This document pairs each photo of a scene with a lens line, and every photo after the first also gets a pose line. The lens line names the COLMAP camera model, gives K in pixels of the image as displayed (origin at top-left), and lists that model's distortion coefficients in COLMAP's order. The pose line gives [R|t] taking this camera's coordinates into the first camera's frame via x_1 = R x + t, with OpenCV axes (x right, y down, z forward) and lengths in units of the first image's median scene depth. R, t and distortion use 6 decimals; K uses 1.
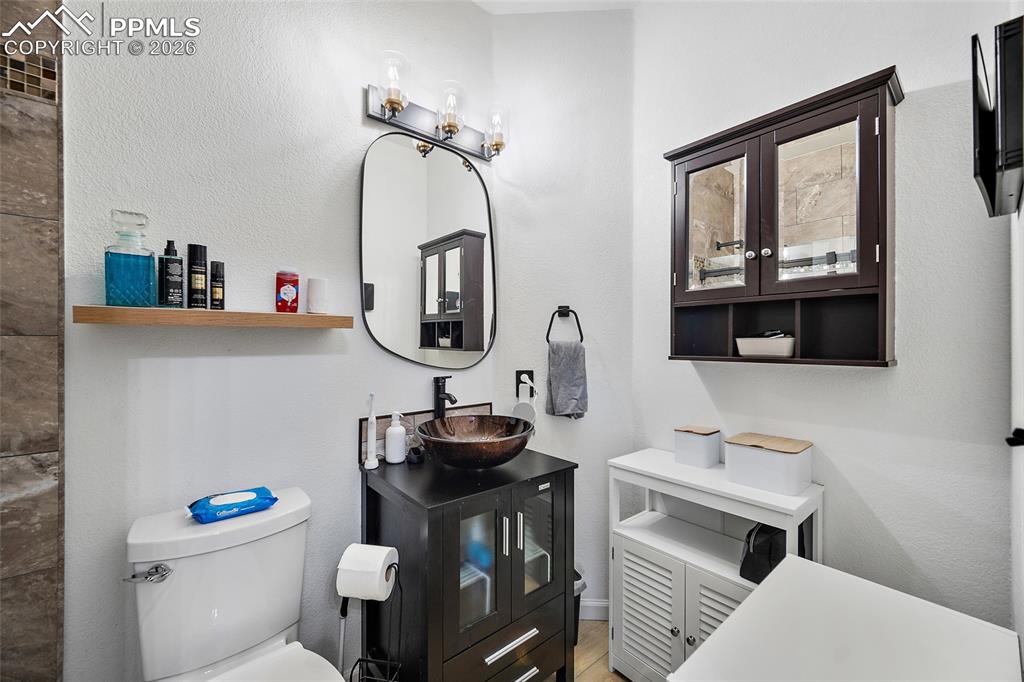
lens RADIAL K [[400.1, 0, 509.0], [0, 400.1, 344.8], [0, 0, 1]] dist [-0.001929, -0.000491]
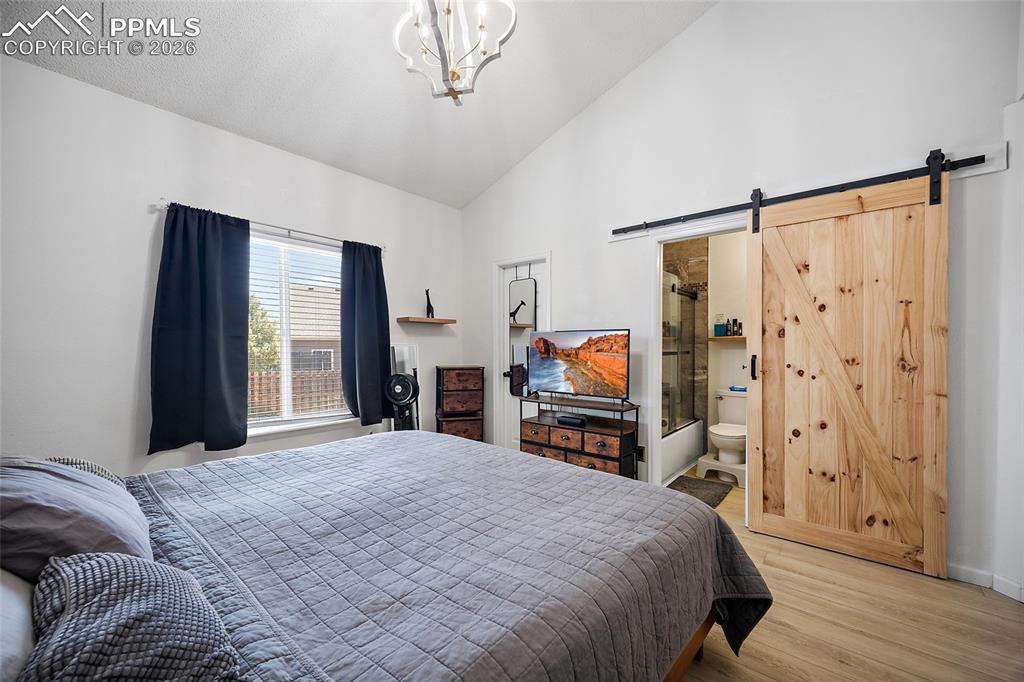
lens RADIAL K [[400.1, 0, 502.5], [0, 400.1, 350.6], [0, 0, 1]] dist [-0.001929, -0.000491]
pose [[0.160117, 0.009269, -0.987055, 2.659009], [-0.002560, 0.999956, 0.008975, 0.016423], [0.987095, 0.001090, 0.160134, -1.802018]]
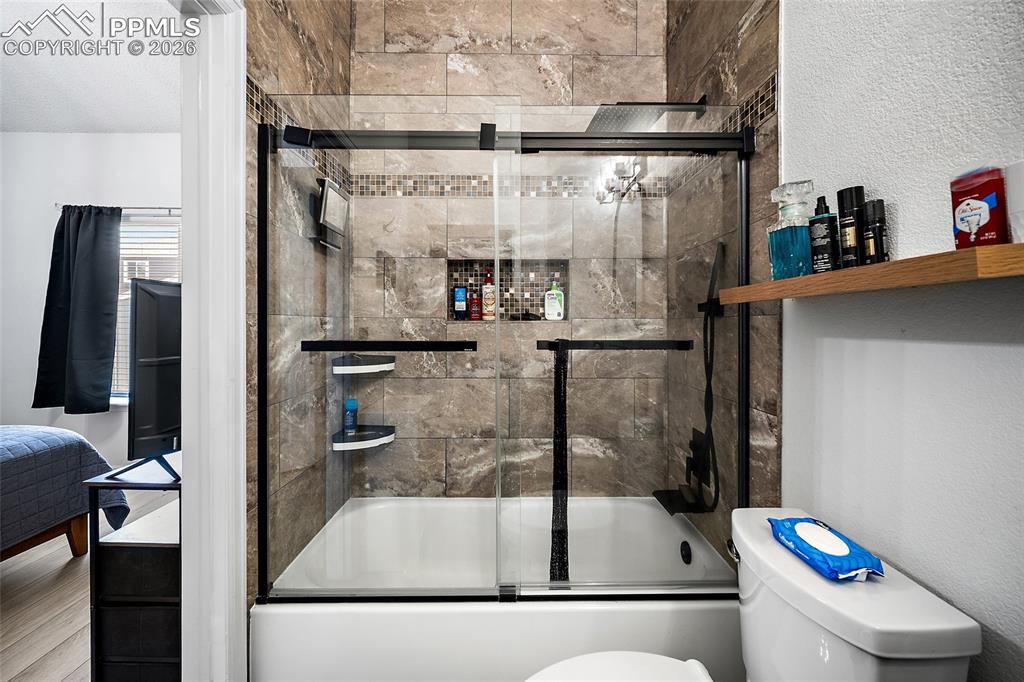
lens RADIAL K [[400.1, 0, 512.7], [0, 400.1, 327.4], [0, 0, 1]] dist [-0.001929, -0.000491]
pose [[-0.628528, 0.004390, -0.777775, 0.207632], [-0.006042, 0.999926, 0.010526, 0.005748], [0.777764, 0.011315, -0.628455, 1.037114]]
